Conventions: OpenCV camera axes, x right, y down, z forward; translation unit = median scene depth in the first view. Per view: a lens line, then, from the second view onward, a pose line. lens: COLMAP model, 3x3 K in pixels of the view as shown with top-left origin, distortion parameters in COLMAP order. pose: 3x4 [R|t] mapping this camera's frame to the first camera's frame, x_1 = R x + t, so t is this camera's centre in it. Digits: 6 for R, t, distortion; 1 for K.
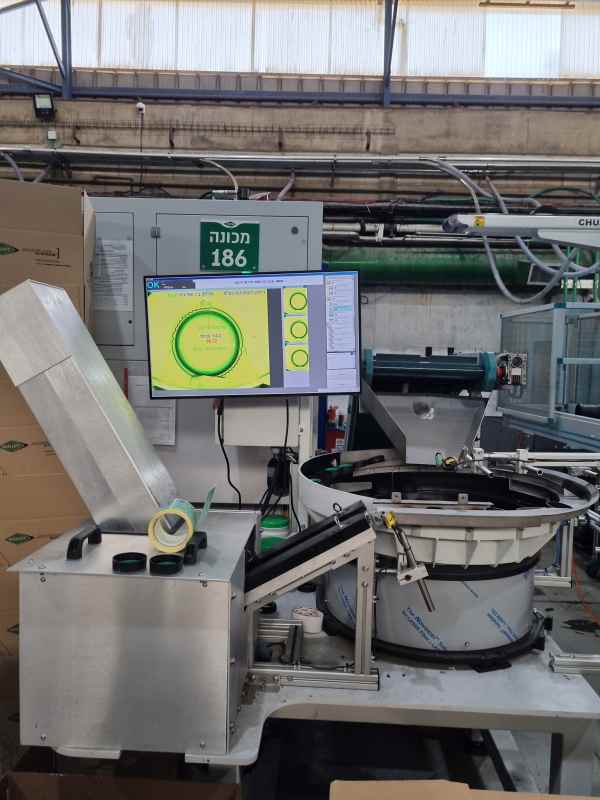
lens RADIAL K [[600.4, 0, 300.1], [0, 600.4, 402.9], [0, 0, 1]] dist [0.063051, -0.048500]
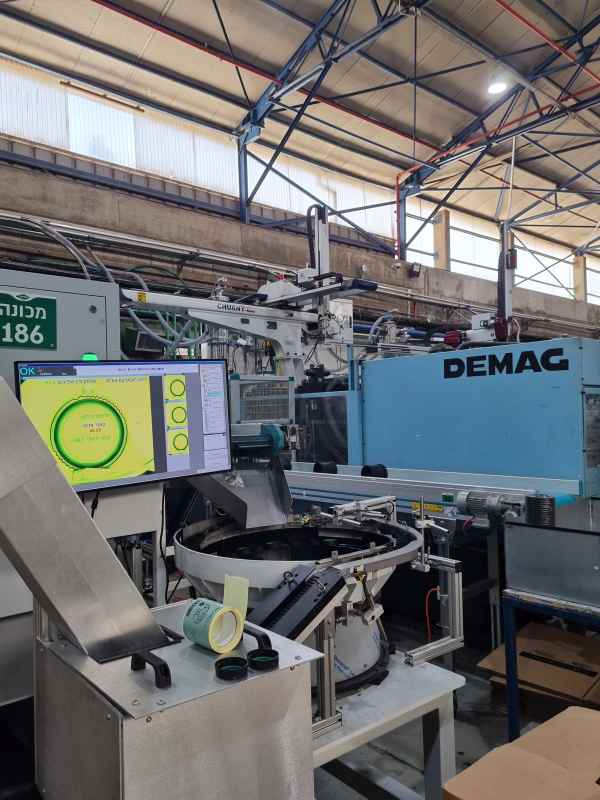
lens RADIAL K [[600.4, 0, 280.1], [0, 600.4, 404.2], [0, 0, 1]] dist [0.063051, -0.048500]
pose [[0.763110, -0.028920, 0.645621, -0.654871], [0.085799, 0.994689, -0.056857, -0.080274], [-0.640548, 0.098782, 0.761538, 0.115931]]
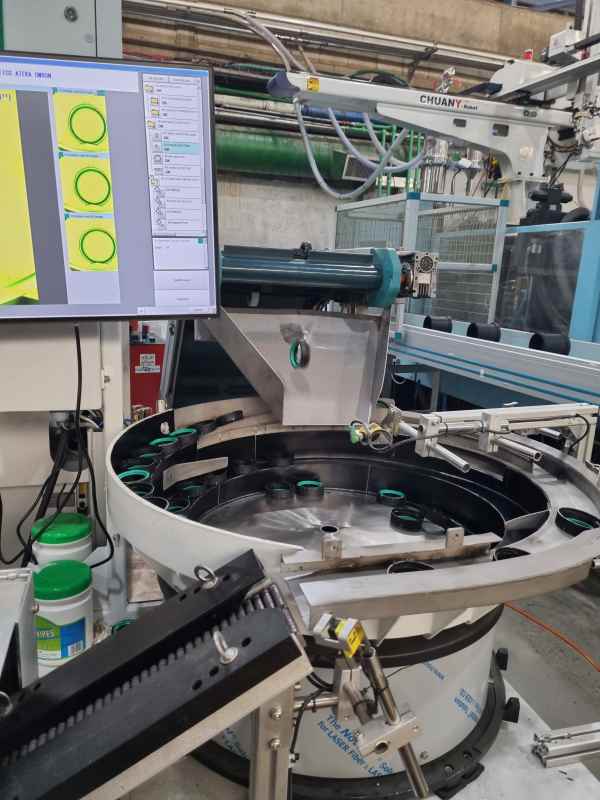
lens RADIAL K [[600.4, 0, 284.3], [0, 600.4, 403.3], [0, 0, 1]] dist [0.063051, -0.048500]
pose [[0.952797, -0.048002, 0.299790, -0.012537], [-0.001022, 0.986909, 0.161272, -0.031823], [-0.303607, -0.153966, 0.940275, 0.549207]]
